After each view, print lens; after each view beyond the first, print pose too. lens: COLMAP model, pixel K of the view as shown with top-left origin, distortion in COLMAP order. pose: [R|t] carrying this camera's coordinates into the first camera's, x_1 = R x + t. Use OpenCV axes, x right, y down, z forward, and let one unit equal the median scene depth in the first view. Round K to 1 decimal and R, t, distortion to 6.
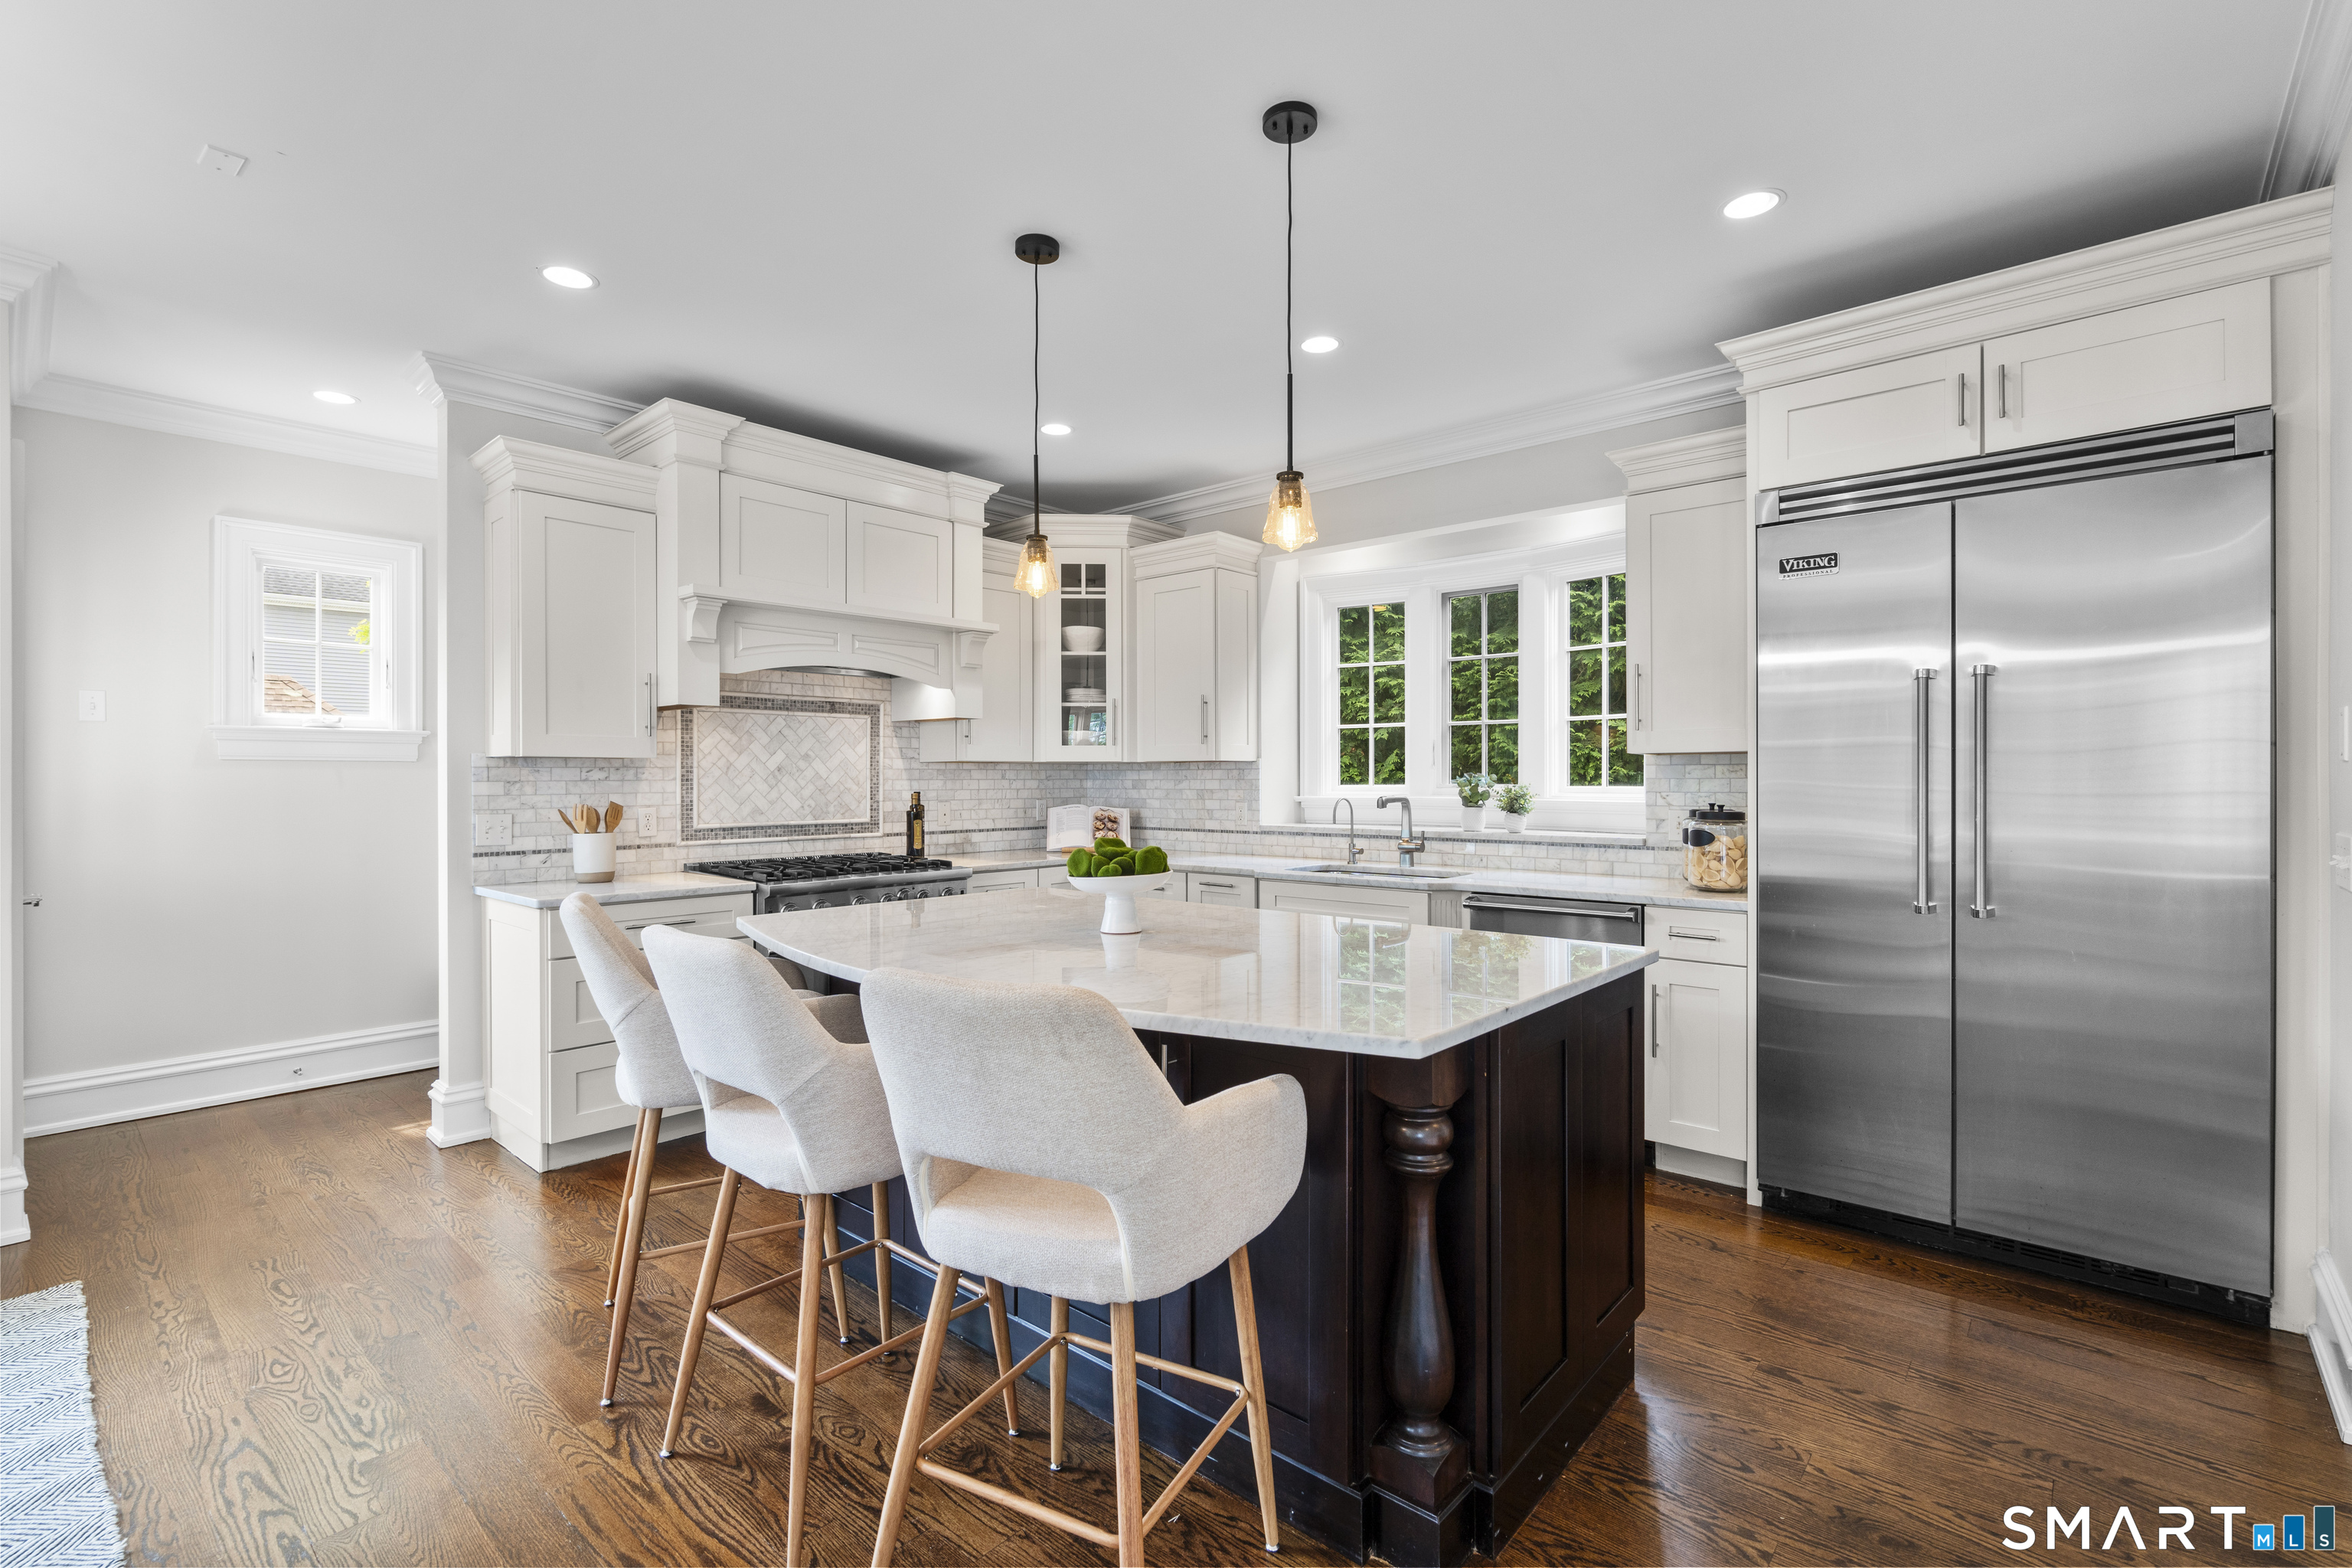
lens RADIAL K [[1062.0, 0, 1181.8], [0, 1062.0, 781.3], [0, 0, 1]] dist [-0.007836, 0.002616]
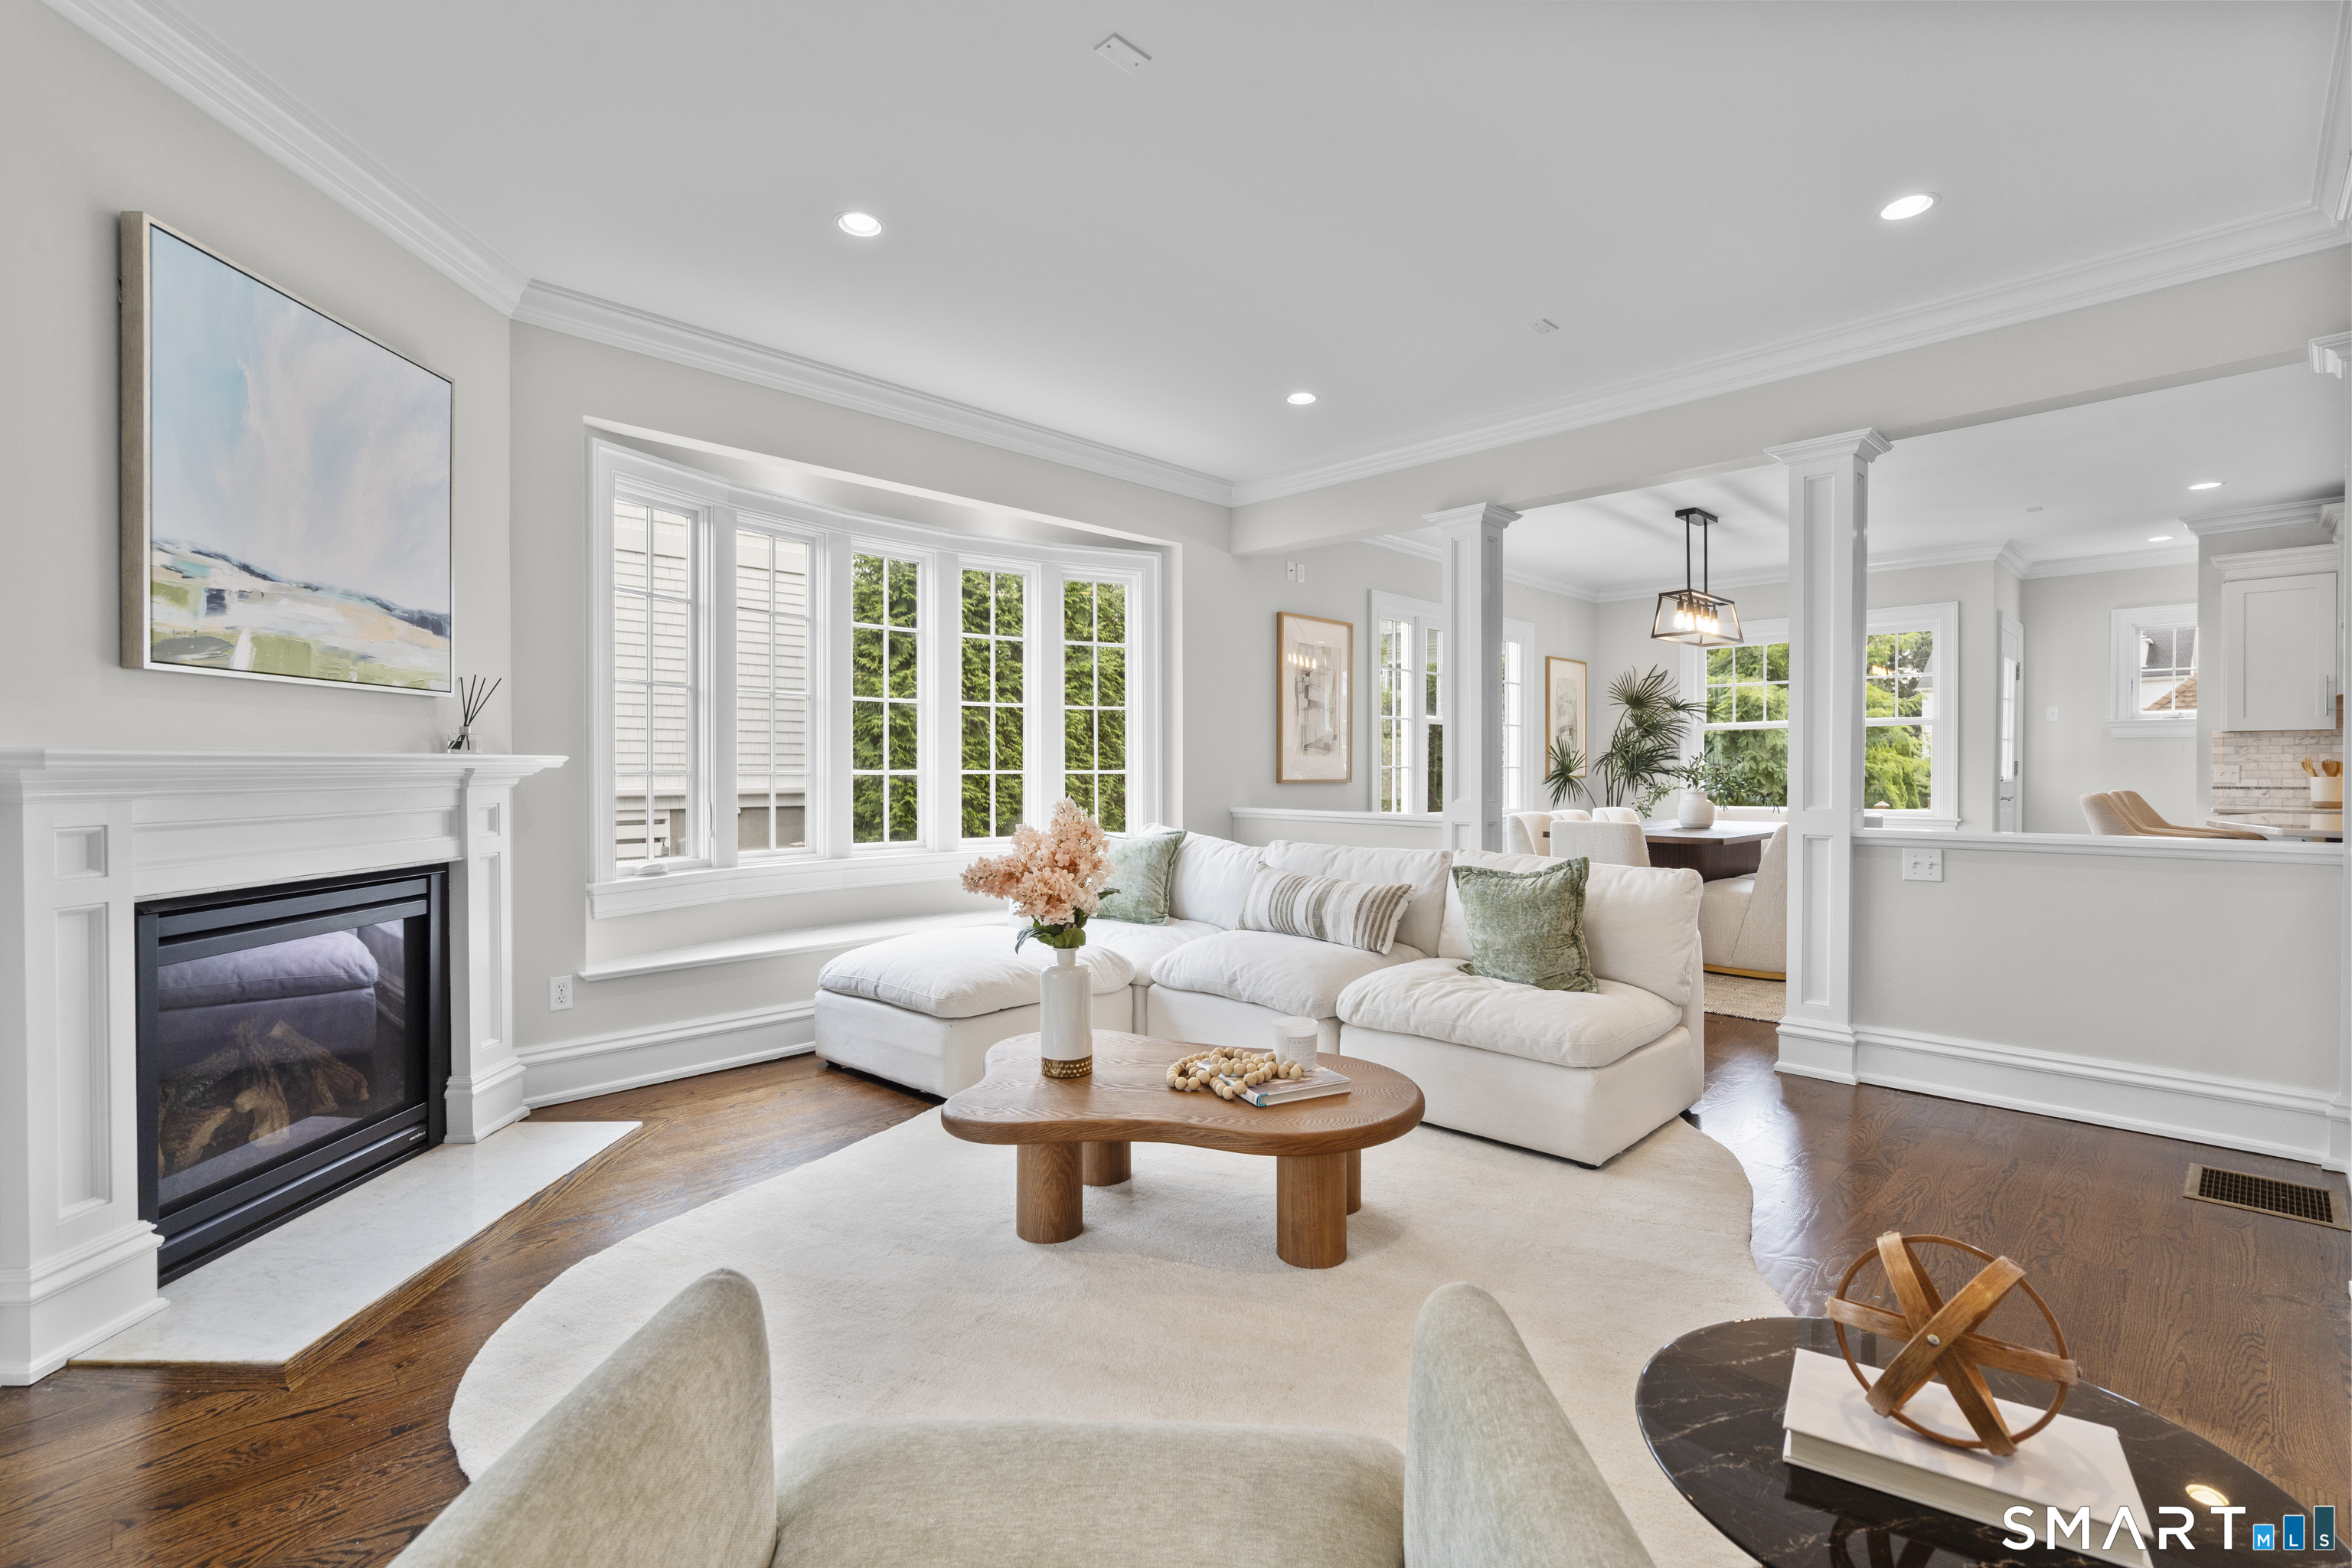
lens RADIAL K [[1062.0, 0, 1169.4], [0, 1062.0, 778.9], [0, 0, 1]] dist [-0.007836, 0.002616]
pose [[-0.064349, 0.009011, -0.997887, 1.010033], [-0.002437, 0.999955, 0.009187, 0.035605], [0.997925, 0.003023, -0.064324, -0.527684]]
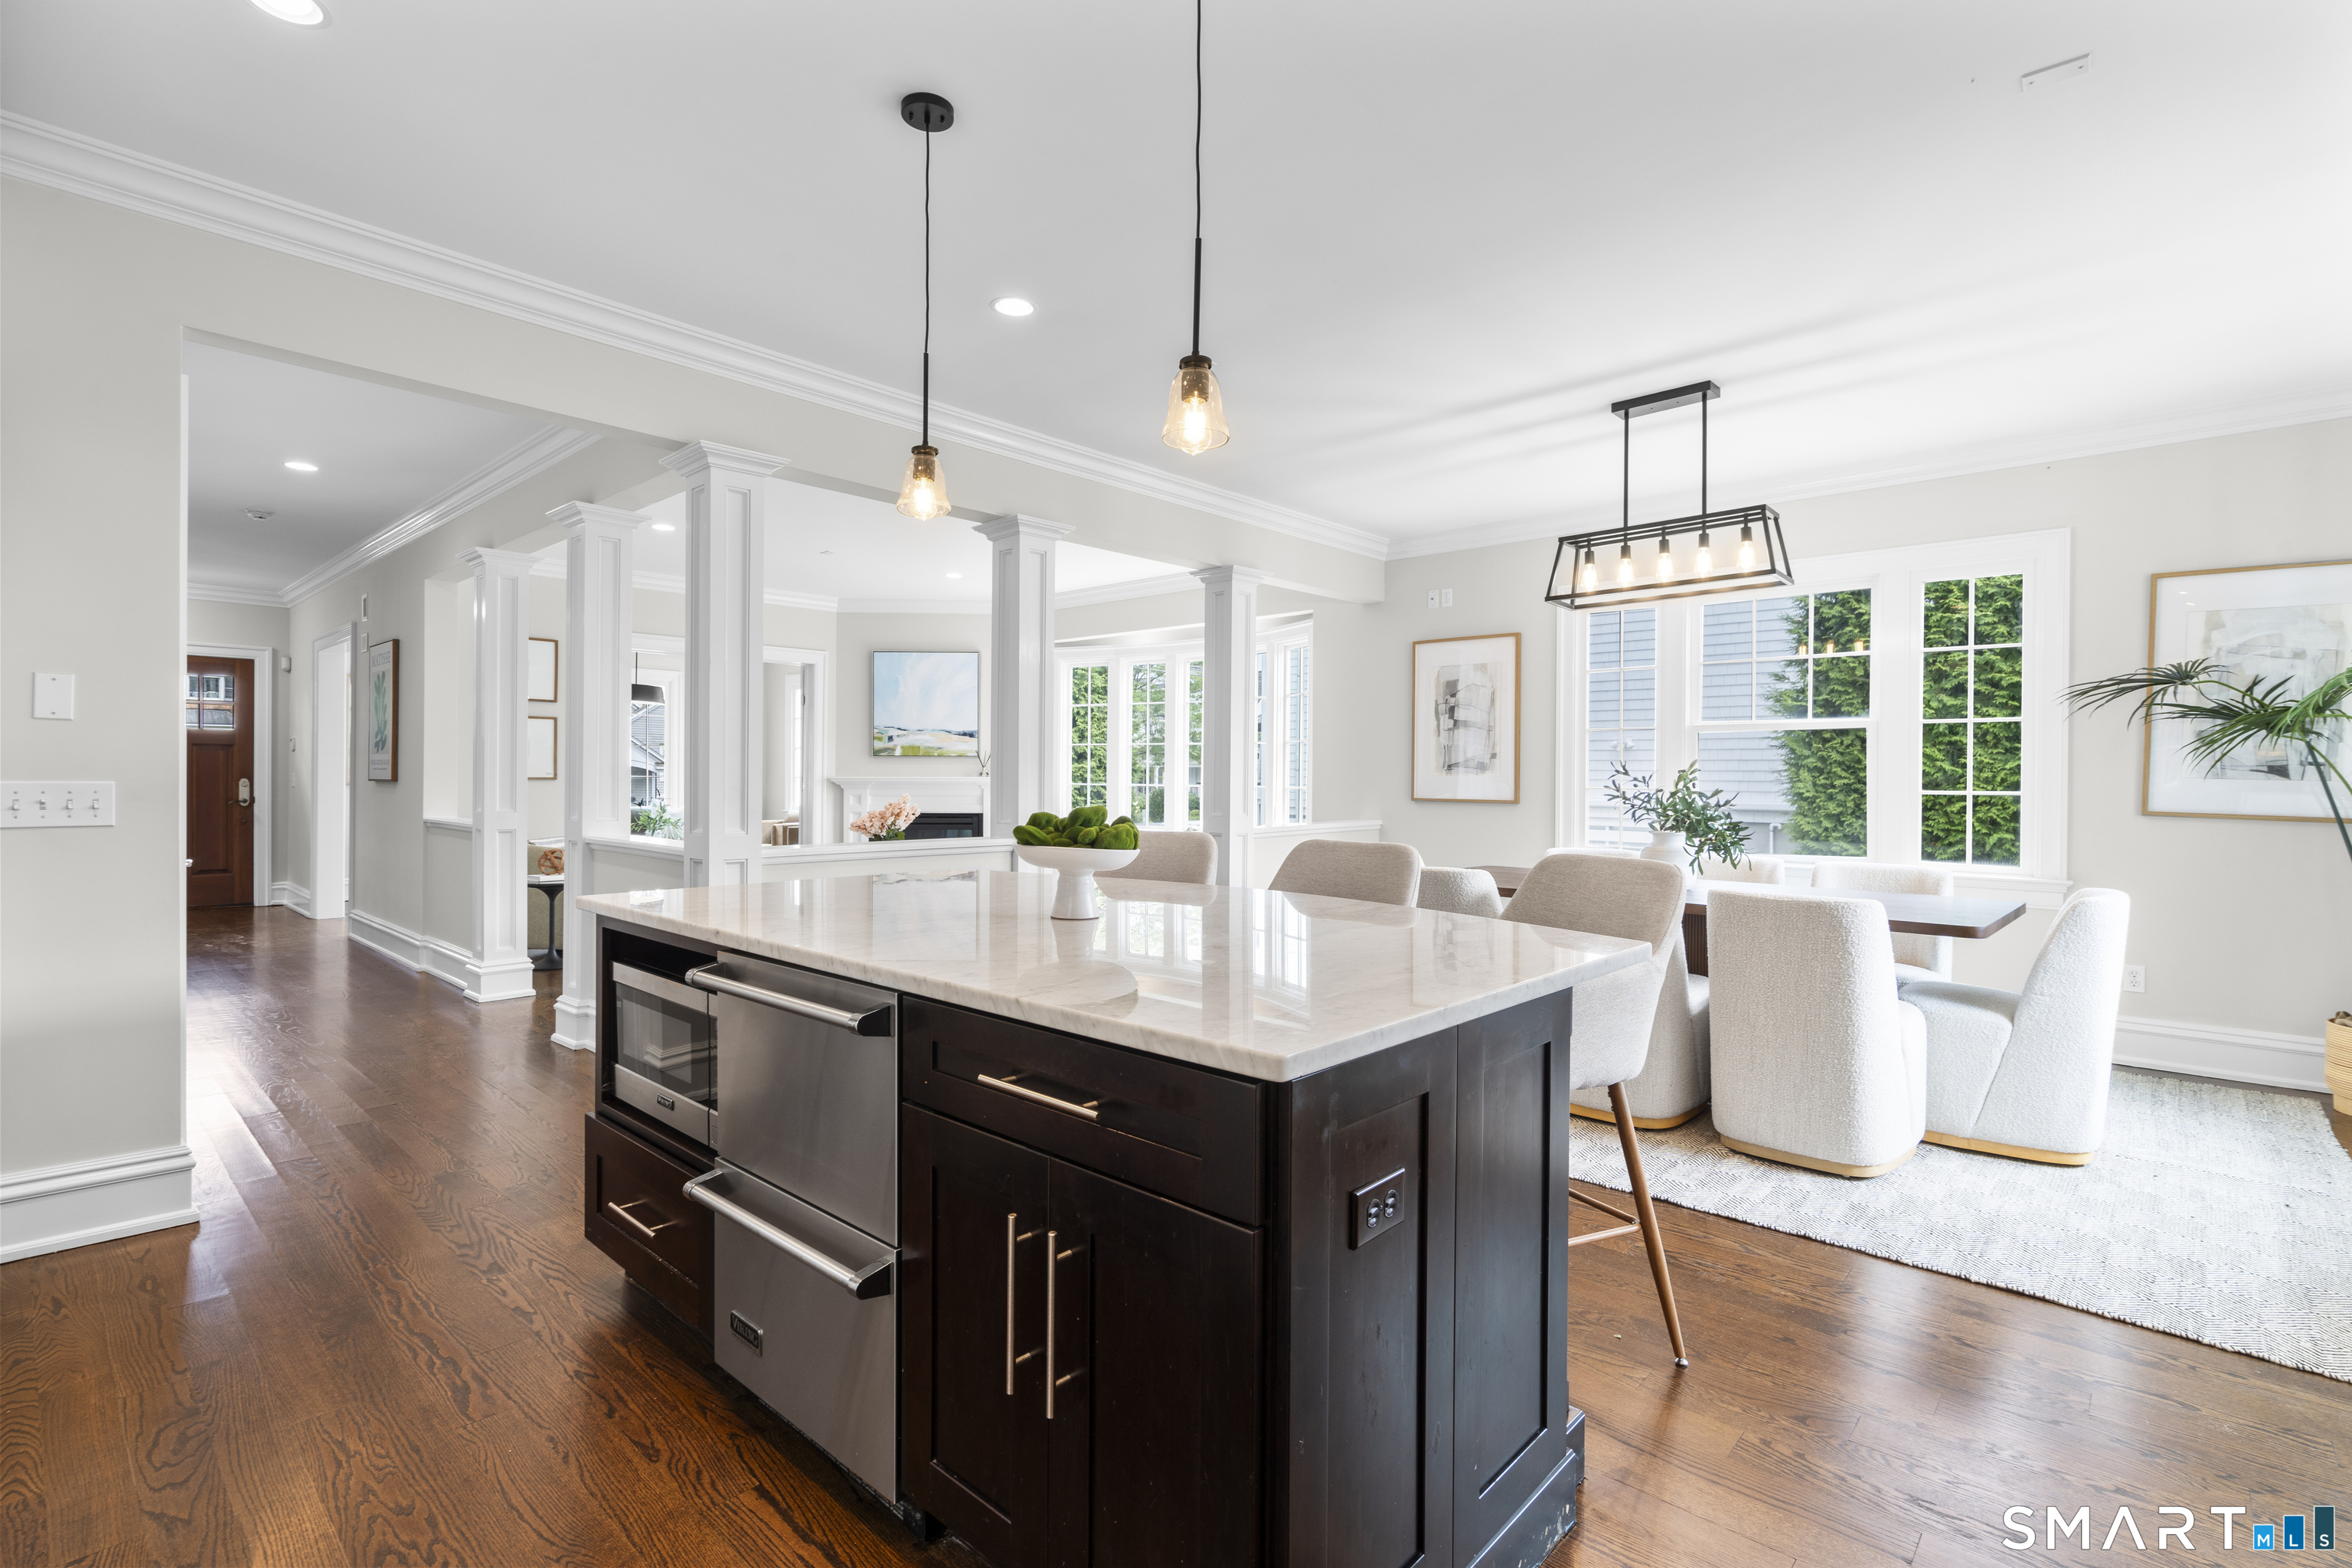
lens RADIAL K [[1062.0, 0, 1193.2], [0, 1062.0, 802.5], [0, 0, 1]] dist [-0.007836, 0.002616]
pose [[-0.999916, -0.007929, 0.010254, -0.101504], [-0.007645, 0.999595, 0.027402, 0.016853], [-0.010468, 0.027322, -0.999572, 1.050780]]
